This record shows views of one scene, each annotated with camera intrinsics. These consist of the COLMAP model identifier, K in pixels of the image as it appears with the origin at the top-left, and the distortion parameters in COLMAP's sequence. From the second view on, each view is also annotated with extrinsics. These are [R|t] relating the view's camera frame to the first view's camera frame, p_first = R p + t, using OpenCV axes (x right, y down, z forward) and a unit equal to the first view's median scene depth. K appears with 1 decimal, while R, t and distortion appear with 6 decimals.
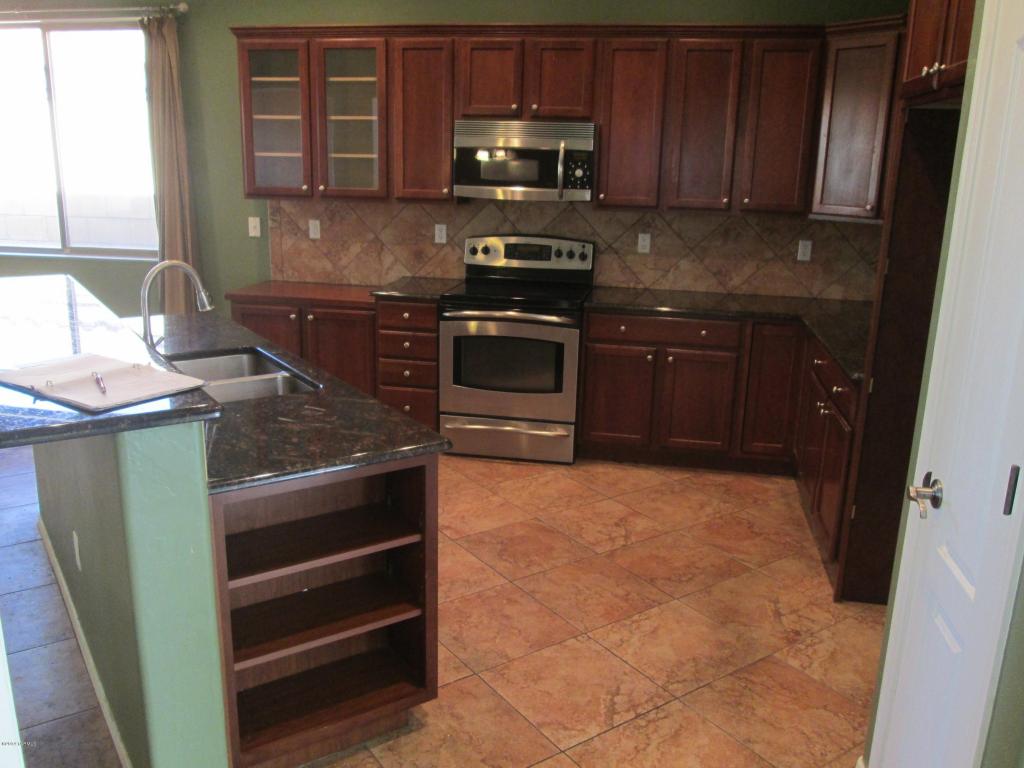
lens RADIAL K [[840.4, 0, 512.0], [0, 840.4, 384.0], [0, 0, 1]] dist [-0.035617, 0.005869]
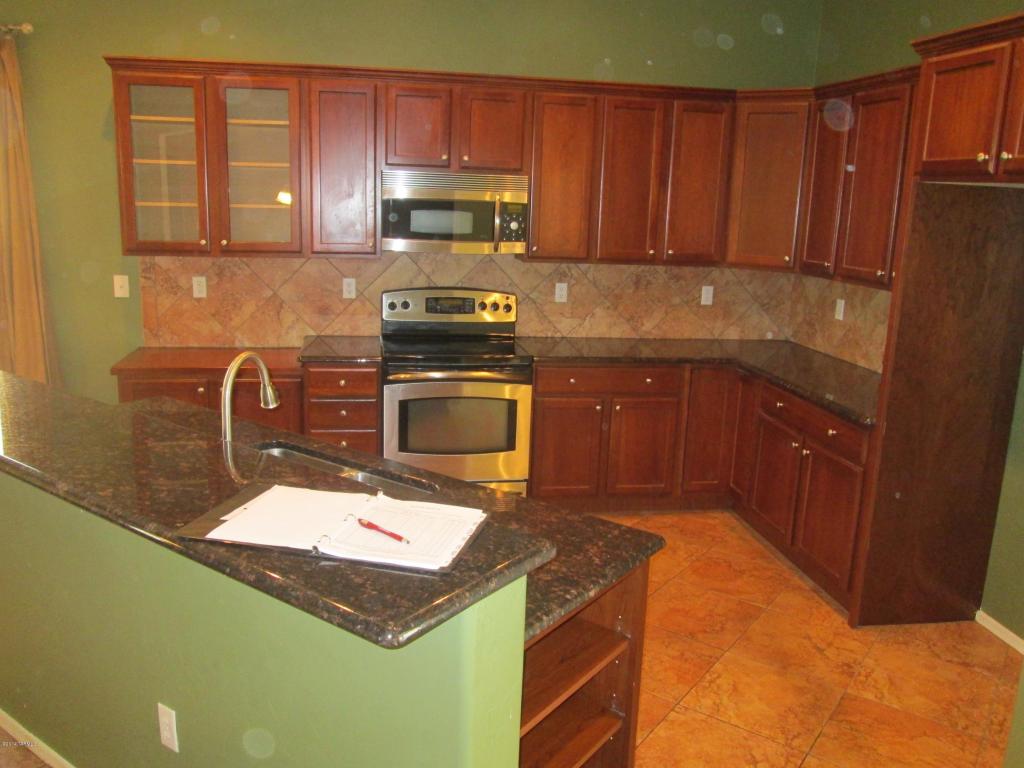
lens RADIAL K [[841.0, 0, 512.0], [0, 841.0, 384.0], [0, 0, 1]] dist [-0.049638, 0.008169]
pose [[0.940944, -0.066410, 0.331984, -0.240558], [0.076461, 0.996923, -0.017289, -0.046135], [-0.329814, 0.041652, 0.943127, 0.075585]]
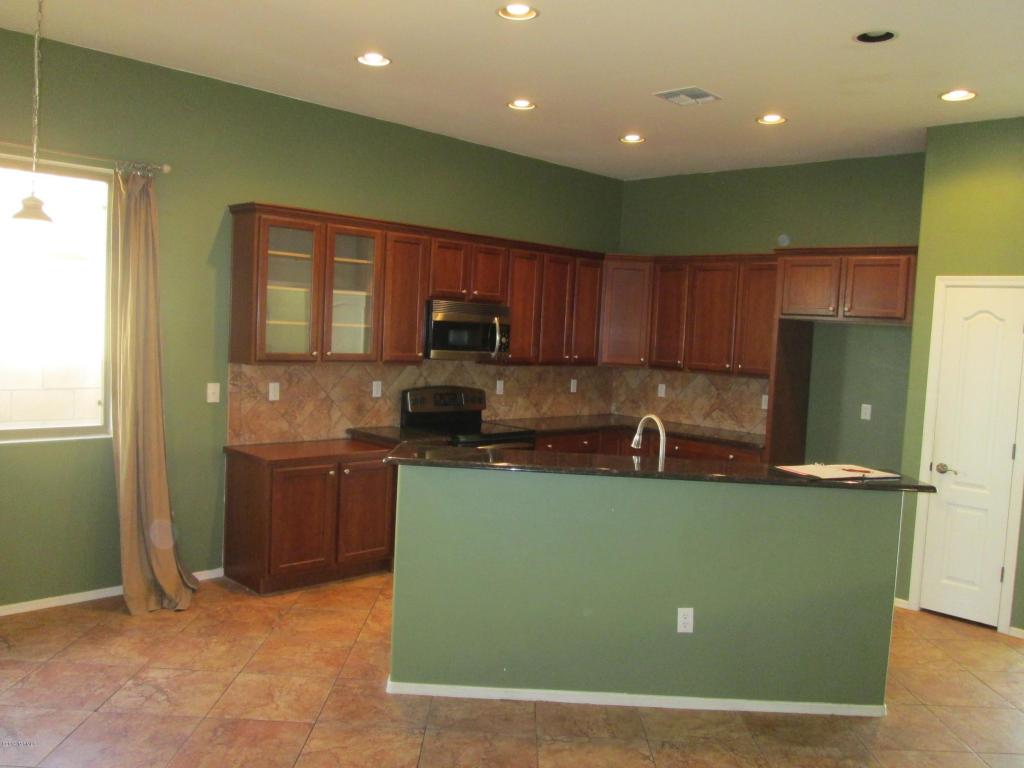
lens RADIAL K [[853.8, 0, 512.0], [0, 853.8, 384.0], [0, 0, 1]] dist [-0.034832, -0.000777]
pose [[0.574759, -0.052004, 0.816669, -0.990667], [0.176671, 0.982329, -0.061786, -0.082855], [-0.799024, 0.179794, 0.573789, 0.173289]]
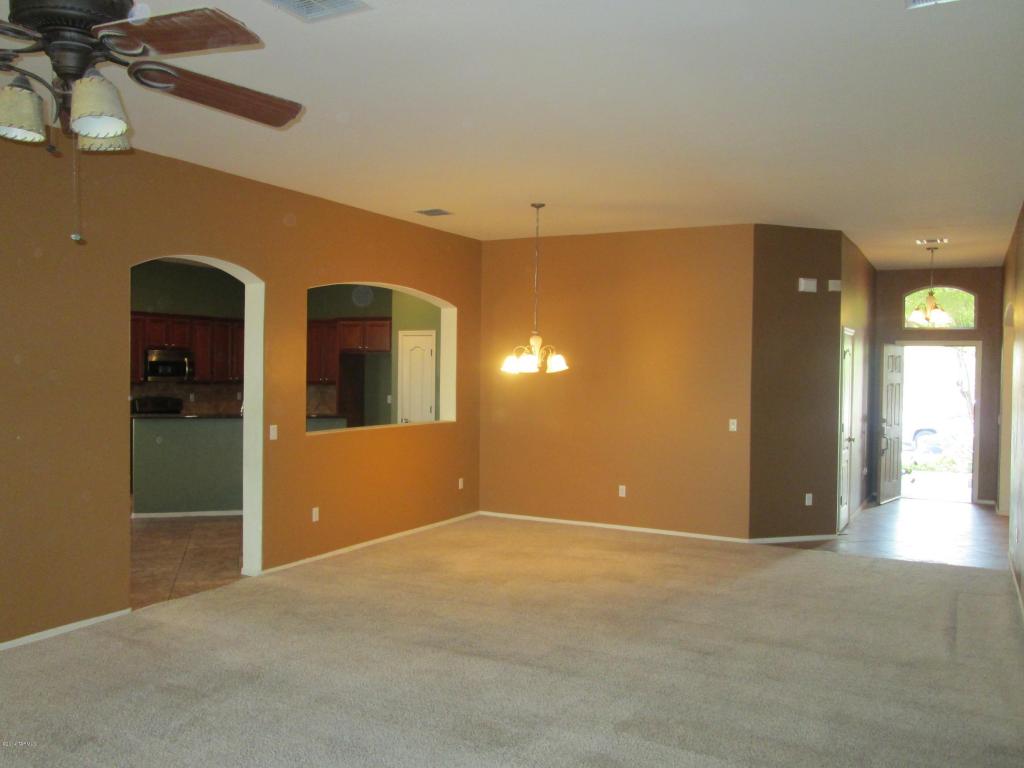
lens RADIAL K [[853.8, 0, 512.0], [0, 853.8, 384.0], [0, 0, 1]] dist [-0.034832, -0.000777]
pose [[0.305320, -0.037686, 0.951504, -1.918665], [0.243008, 0.969216, -0.039589, 0.118706], [-0.920721, 0.243310, 0.305079, -0.623759]]
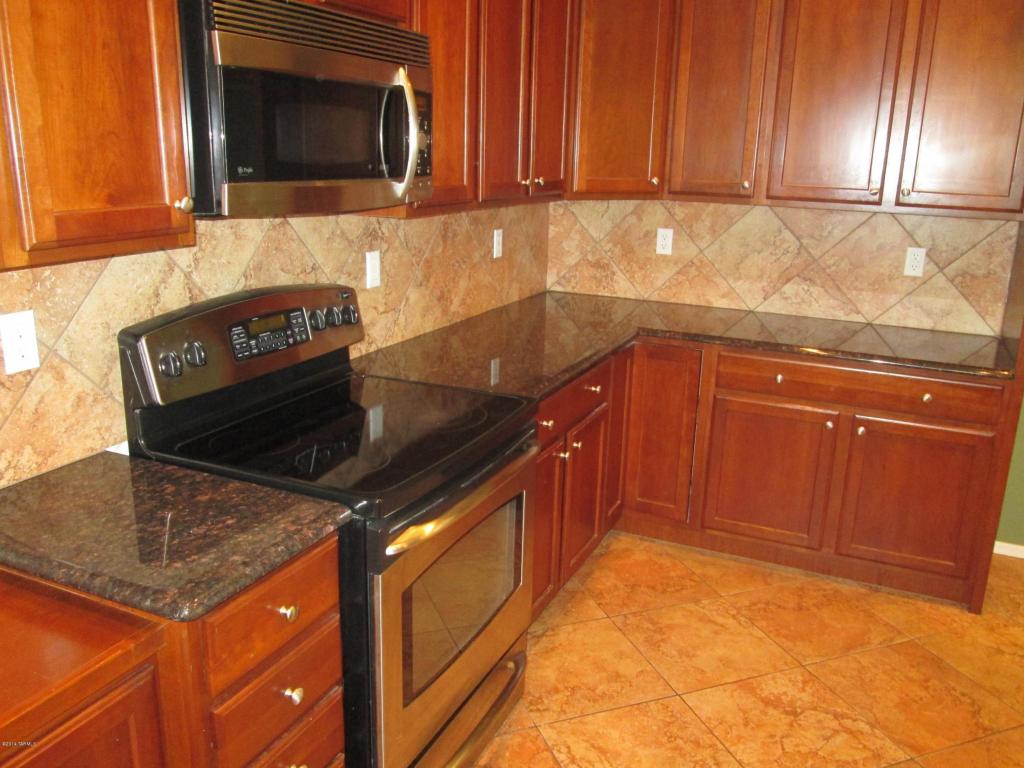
lens RADIAL K [[853.8, 0, 512.0], [0, 853.8, 384.0], [0, 0, 1]] dist [-0.034832, -0.000777]
pose [[0.250562, -0.279744, 0.926802, -0.350712], [0.229176, 0.947269, 0.223964, -0.201477], [-0.940583, 0.156284, 0.301460, 0.766985]]
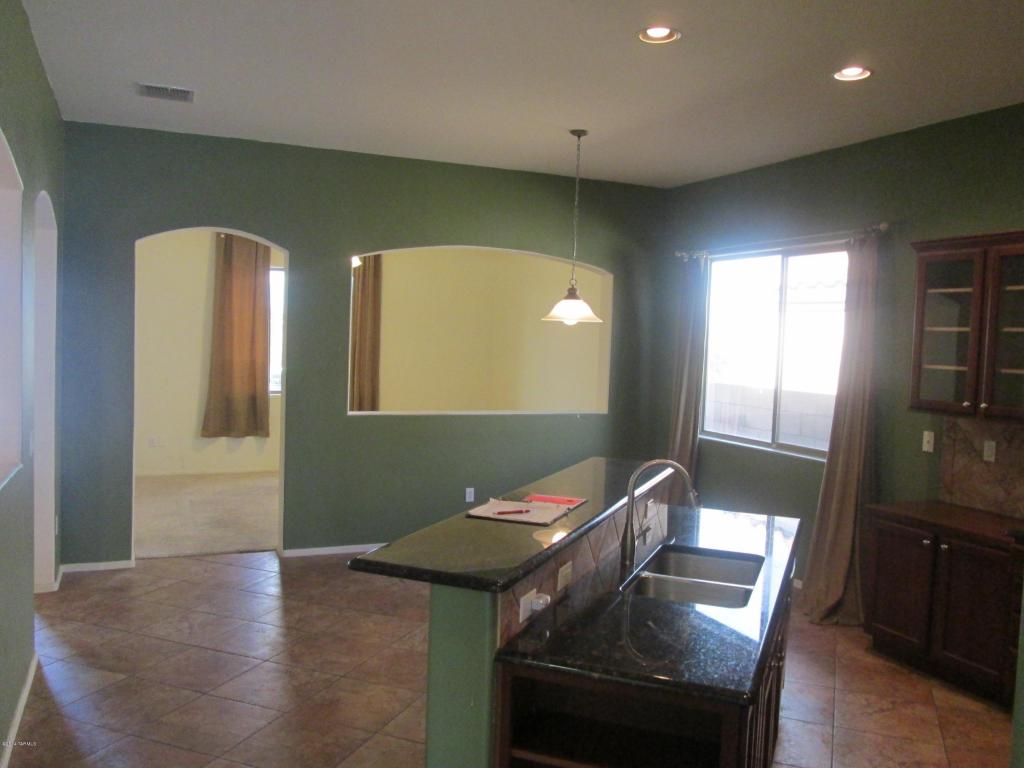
lens RADIAL K [[853.8, 0, 512.0], [0, 853.8, 384.0], [0, 0, 1]] dist [-0.034832, -0.000777]
pose [[0.559183, 0.041618, -0.827999, 0.230856], [-0.232866, 0.966416, -0.108689, -0.042170], [0.795668, 0.253590, 0.550095, 0.101798]]
